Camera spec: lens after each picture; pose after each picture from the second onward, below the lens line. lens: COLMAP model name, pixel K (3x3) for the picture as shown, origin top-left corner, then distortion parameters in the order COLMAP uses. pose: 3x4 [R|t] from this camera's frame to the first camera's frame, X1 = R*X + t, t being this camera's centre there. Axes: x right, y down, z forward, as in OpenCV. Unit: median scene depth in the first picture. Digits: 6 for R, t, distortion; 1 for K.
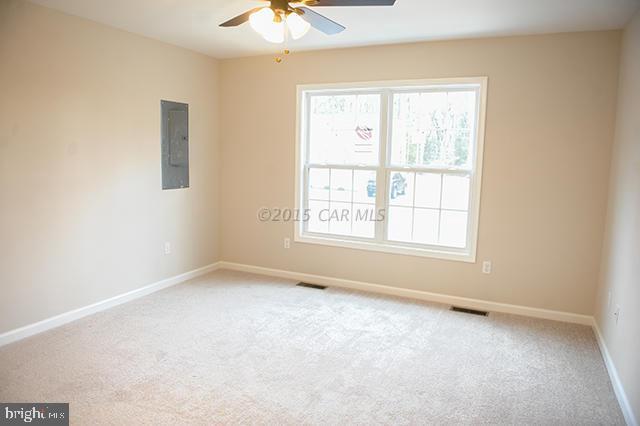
lens RADIAL K [[442.2, 0, 321.4], [0, 442.2, 213.0], [0, 0, 1]] dist [-0.049034, -0.000515]
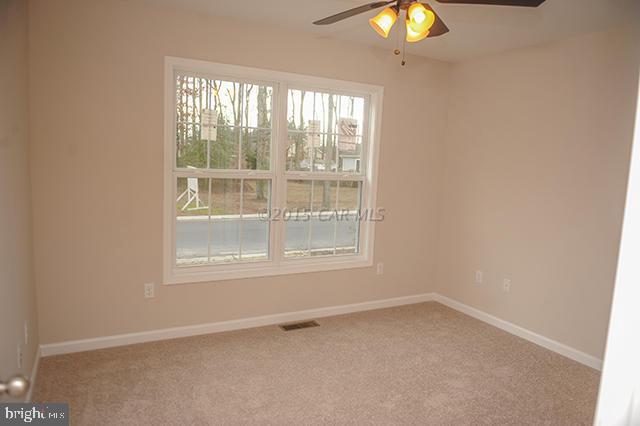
lens RADIAL K [[442.2, 0, 321.0], [0, 442.2, 209.4], [0, 0, 1]] dist [-0.049034, -0.000515]
pose [[0.590082, -0.060512, 0.805072, -0.628834], [0.105960, 0.994366, -0.002924, -0.032488], [-0.800360, 0.087031, 0.593170, 0.558811]]
